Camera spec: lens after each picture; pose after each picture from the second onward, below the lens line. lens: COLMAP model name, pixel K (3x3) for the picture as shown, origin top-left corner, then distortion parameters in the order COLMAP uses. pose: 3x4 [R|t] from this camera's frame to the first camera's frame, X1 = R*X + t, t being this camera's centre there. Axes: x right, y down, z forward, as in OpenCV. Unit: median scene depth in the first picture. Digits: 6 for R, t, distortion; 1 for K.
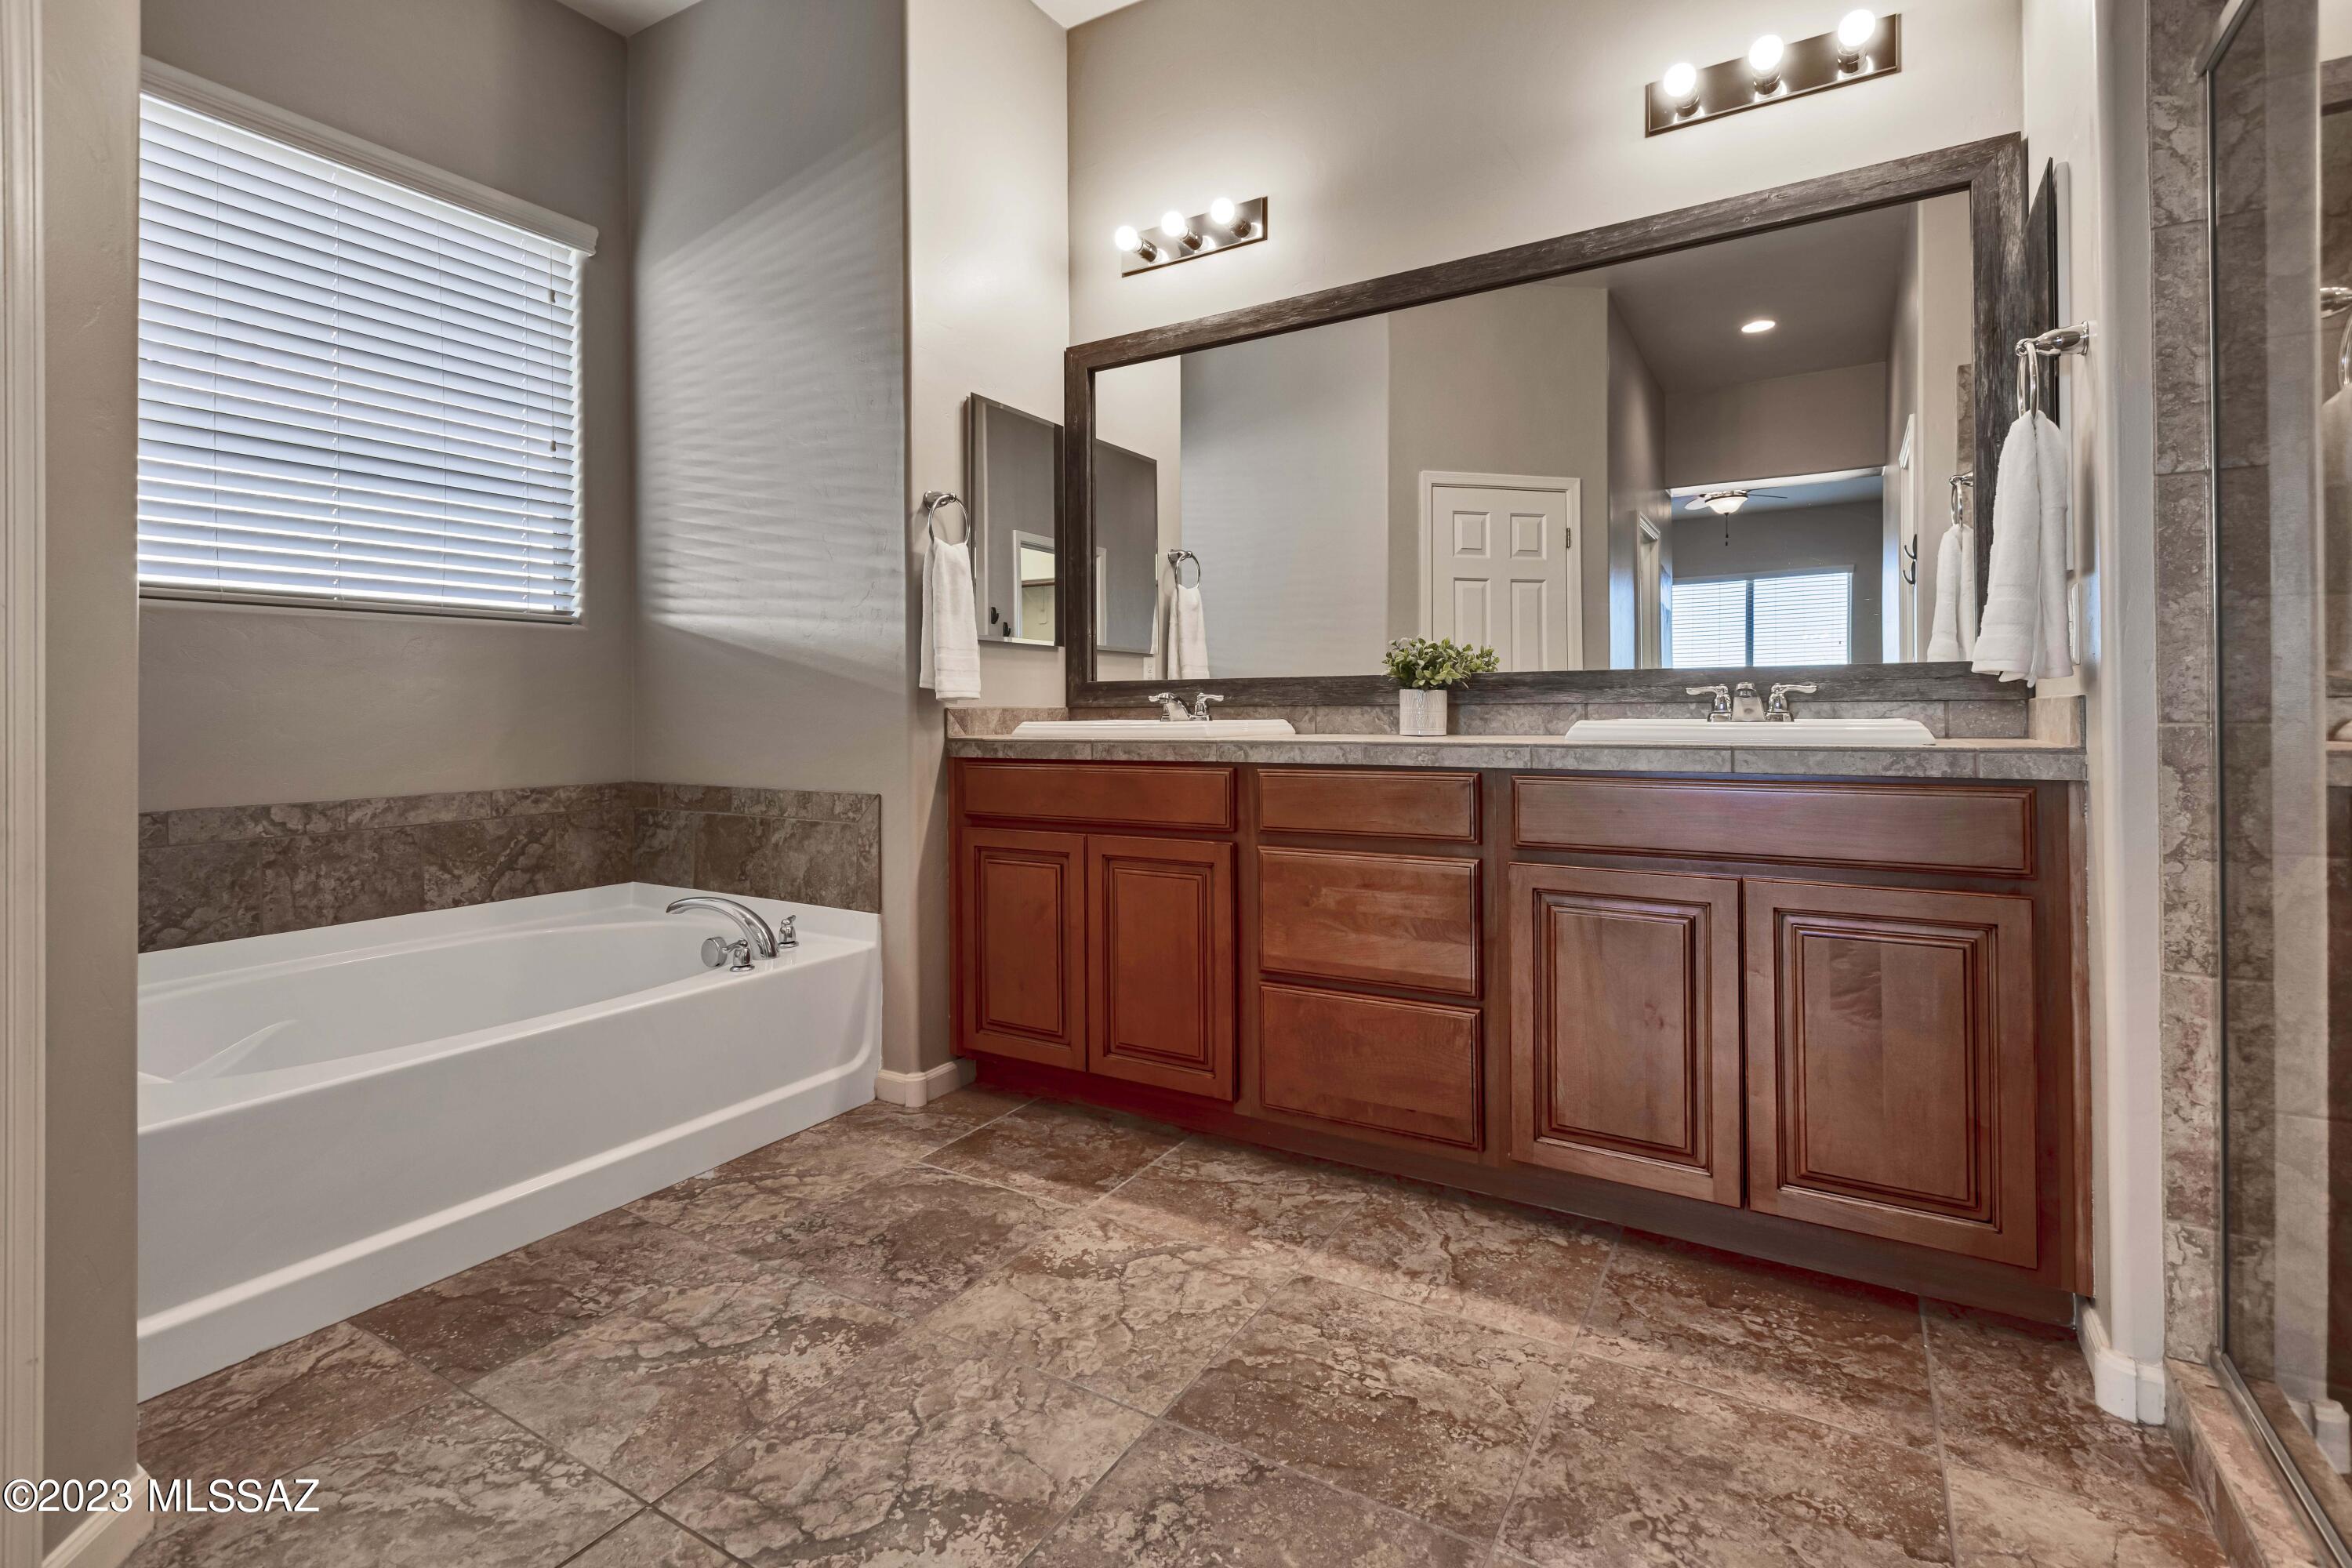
lens RADIAL K [[1087.1, 0, 1117.0], [0, 1087.1, 696.2], [0, 0, 1]] dist [0.002747, 0.001305]
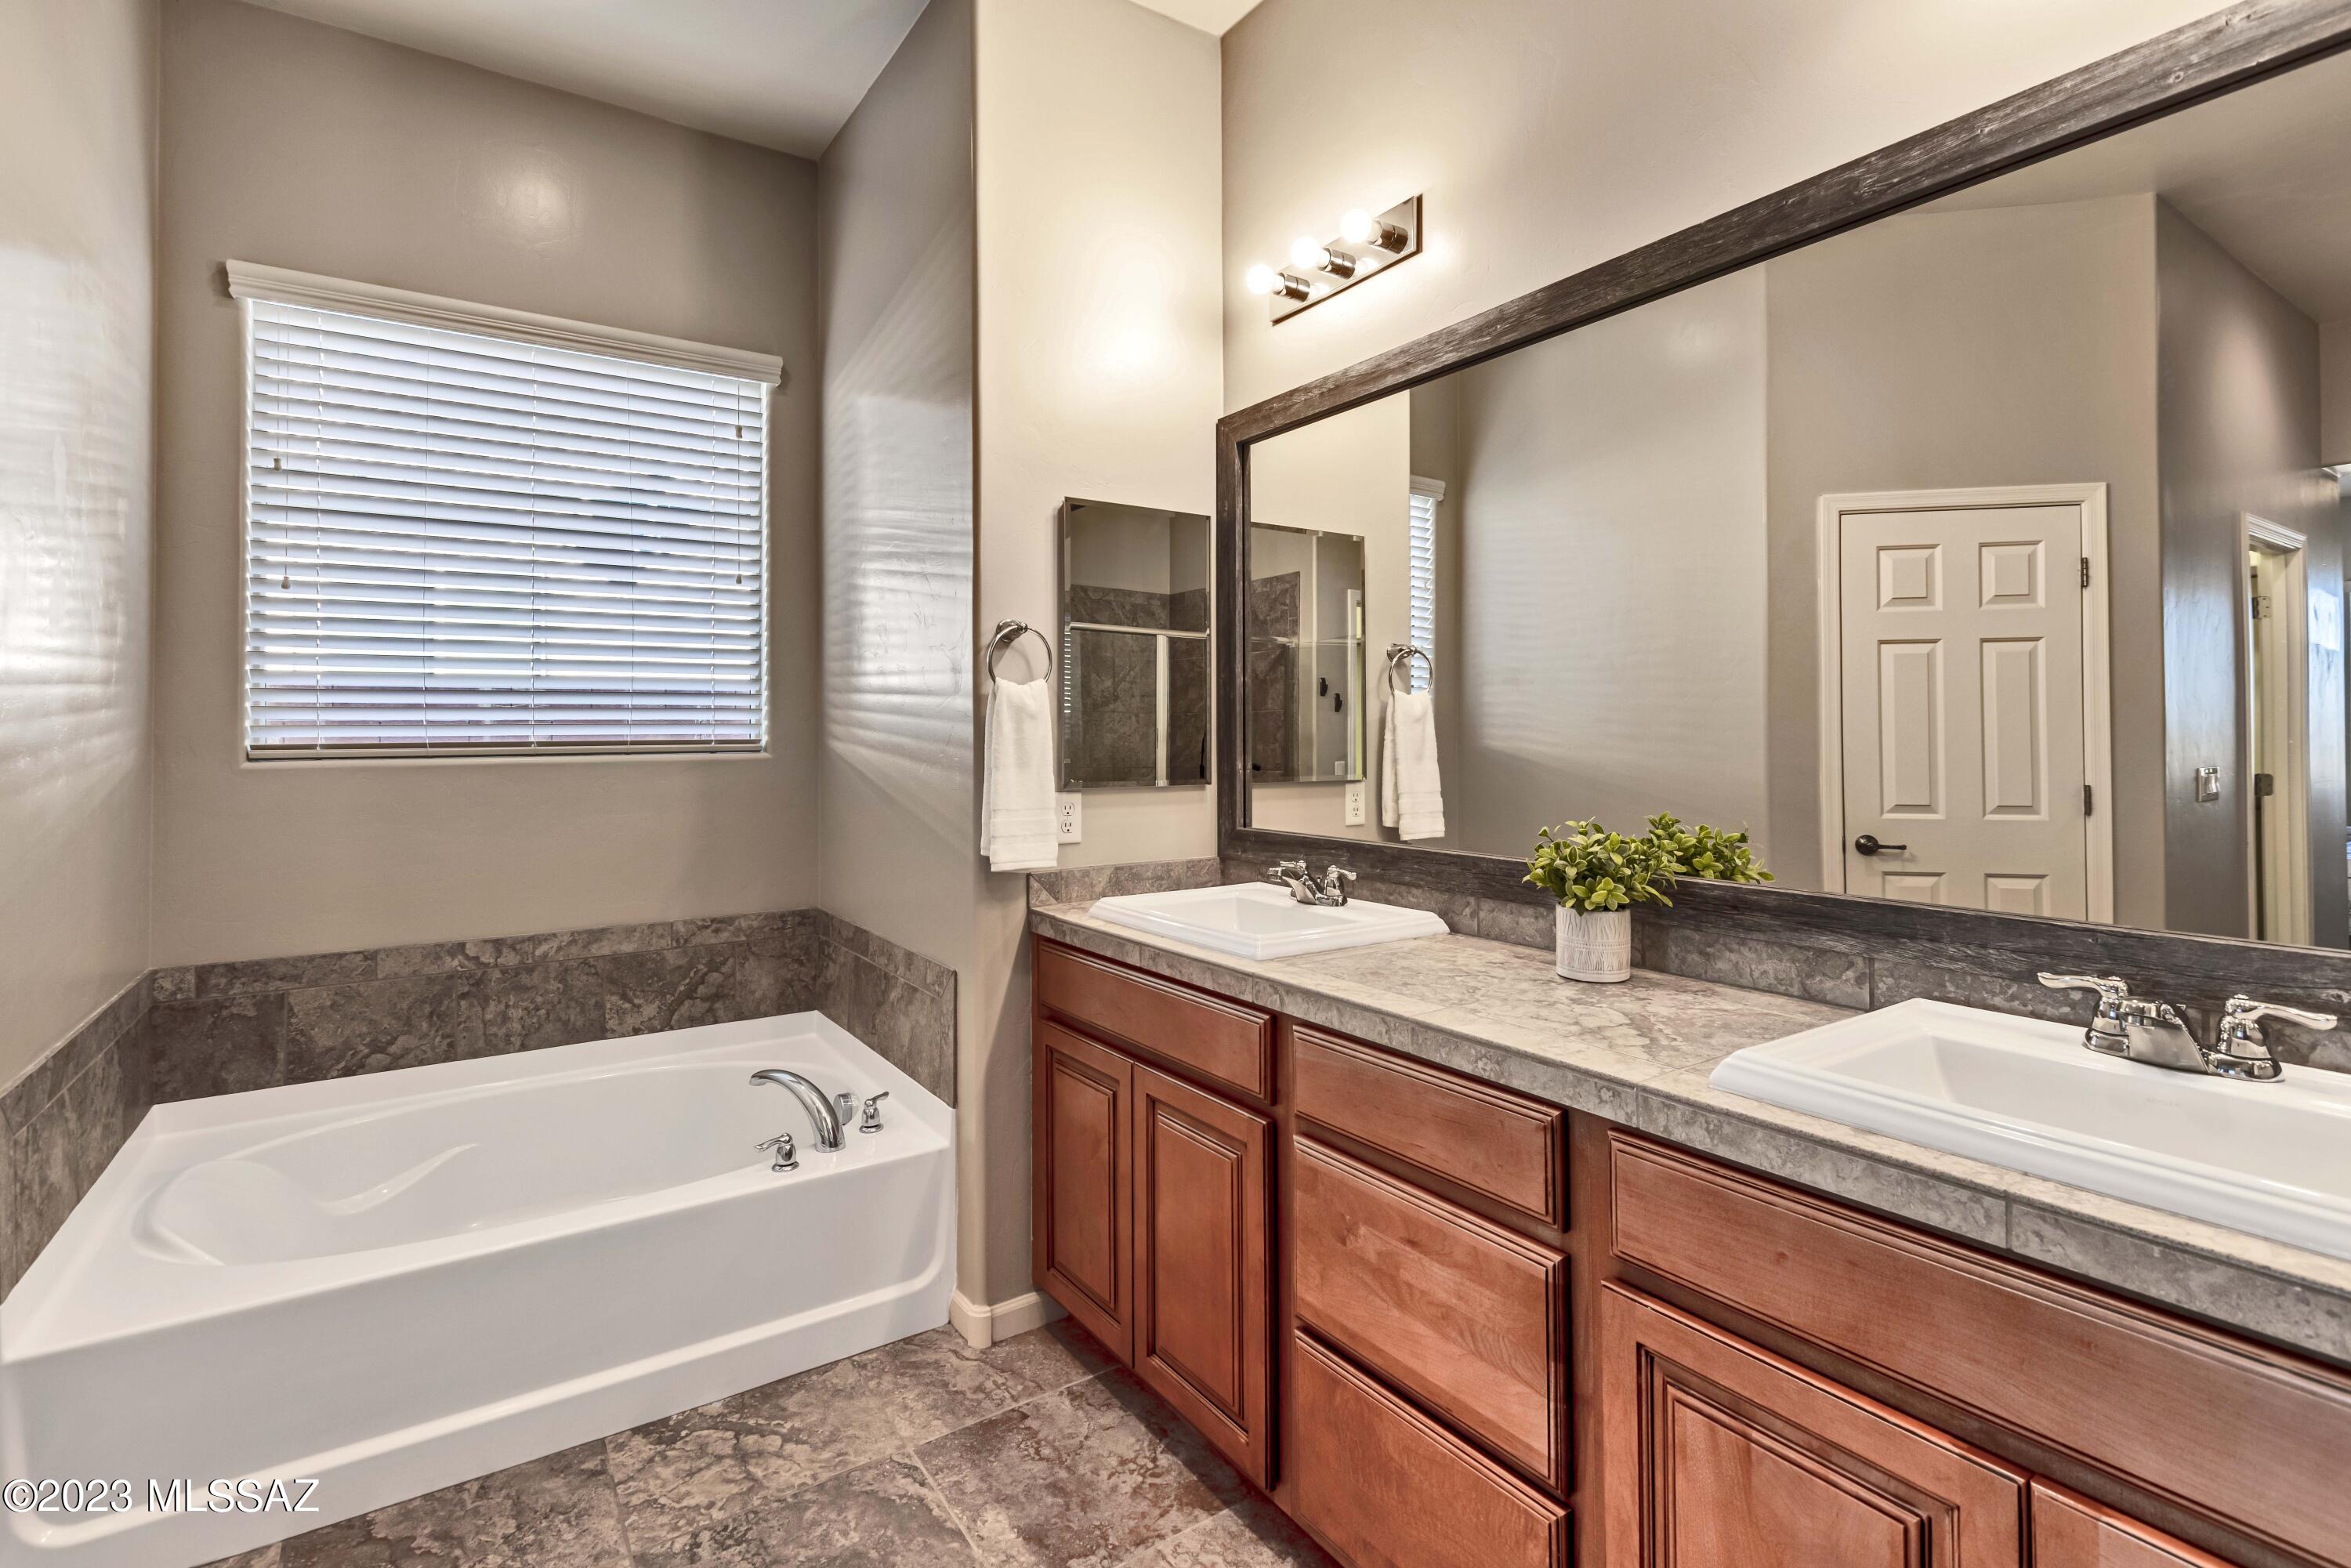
lens RADIAL K [[1086.6, 0, 1120.0], [0, 1086.6, 714.1], [0, 0, 1]] dist [0.002747, 0.001305]
pose [[0.912873, -0.012845, -0.408041, 0.278190], [0.010782, 0.999915, -0.007358, -0.114904], [0.408101, 0.002317, 0.912934, 0.271398]]
